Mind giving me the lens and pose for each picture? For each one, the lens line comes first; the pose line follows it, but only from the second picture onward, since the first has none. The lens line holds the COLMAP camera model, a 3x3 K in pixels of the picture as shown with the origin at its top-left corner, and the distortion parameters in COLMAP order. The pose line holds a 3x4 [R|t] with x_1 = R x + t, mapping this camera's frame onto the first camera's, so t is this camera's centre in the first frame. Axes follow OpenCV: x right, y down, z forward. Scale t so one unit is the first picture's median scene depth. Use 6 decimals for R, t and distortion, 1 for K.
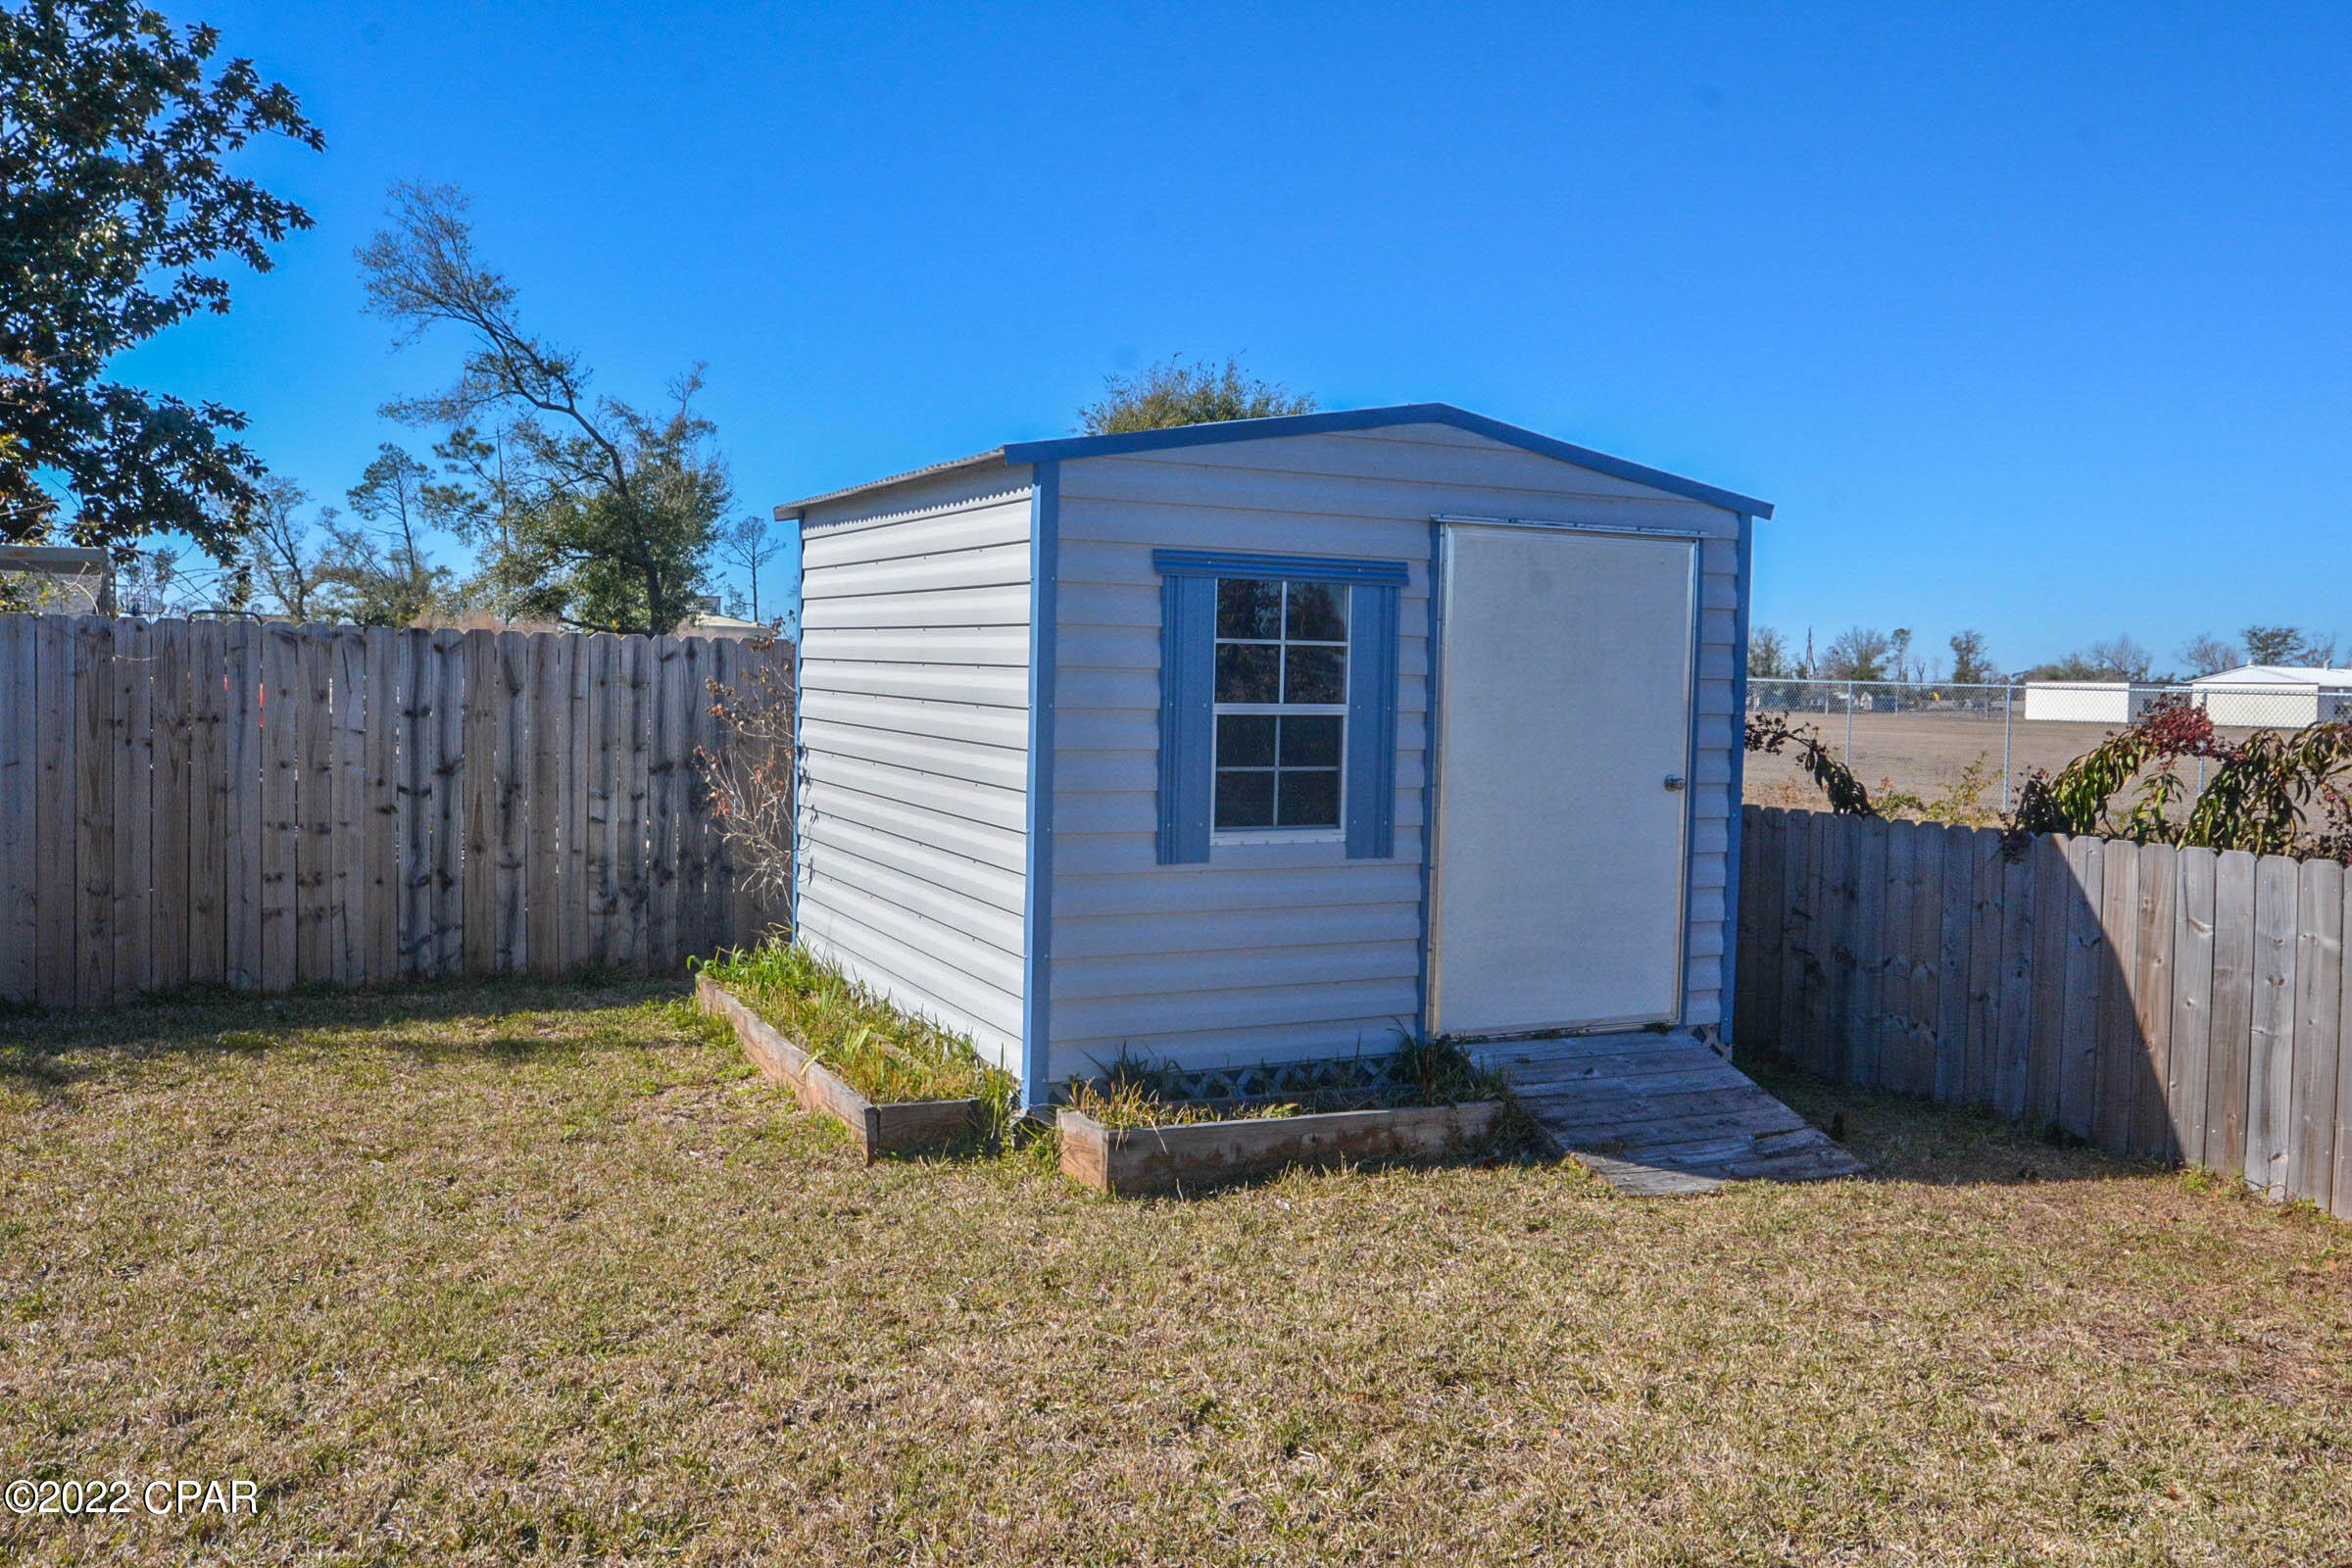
lens RADIAL K [[1770.3, 0, 1176.0], [0, 1770.3, 784.0], [0, 0, 1]] dist [0.002279, 0.000825]
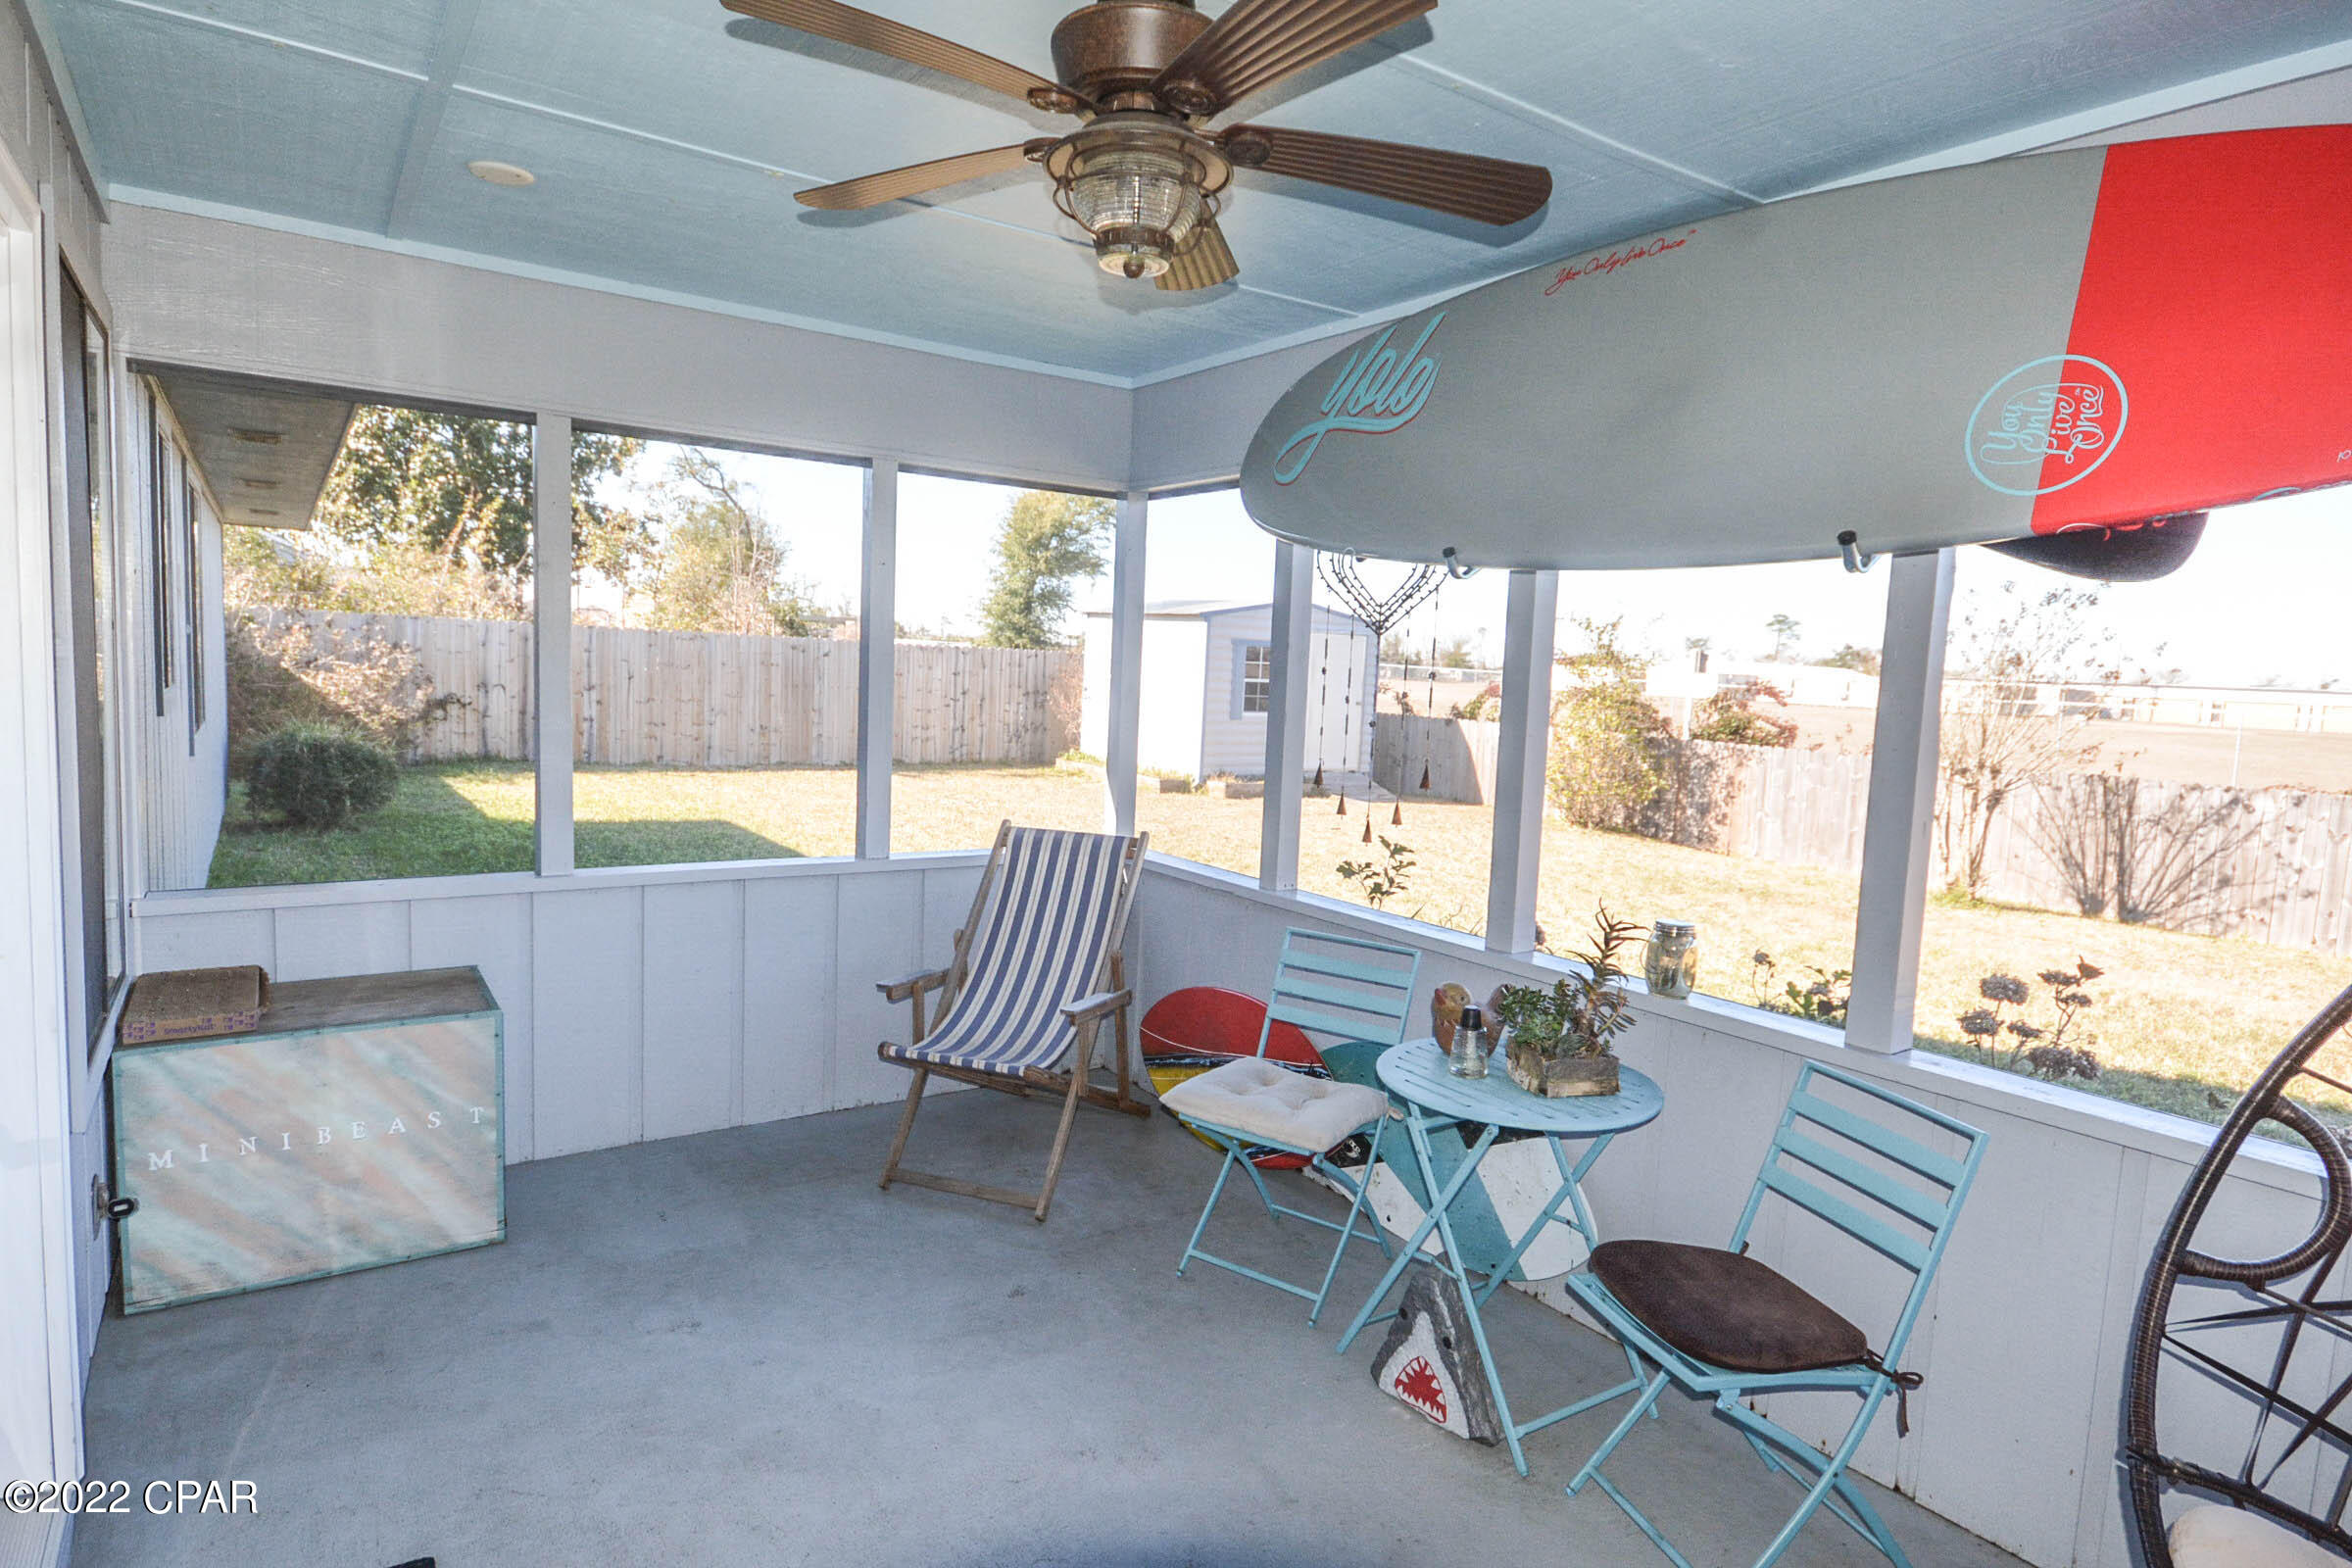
lens RADIAL K [[1330.7, 0, 1174.6], [0, 1330.7, 788.2], [0, 0, 1]] dist [0.001681, 0.000190]
pose [[0.987428, 0.009871, 0.157758, -0.468513], [-0.017145, 0.998848, 0.044813, 0.052466], [-0.157134, -0.046954, 0.986460, -1.479110]]
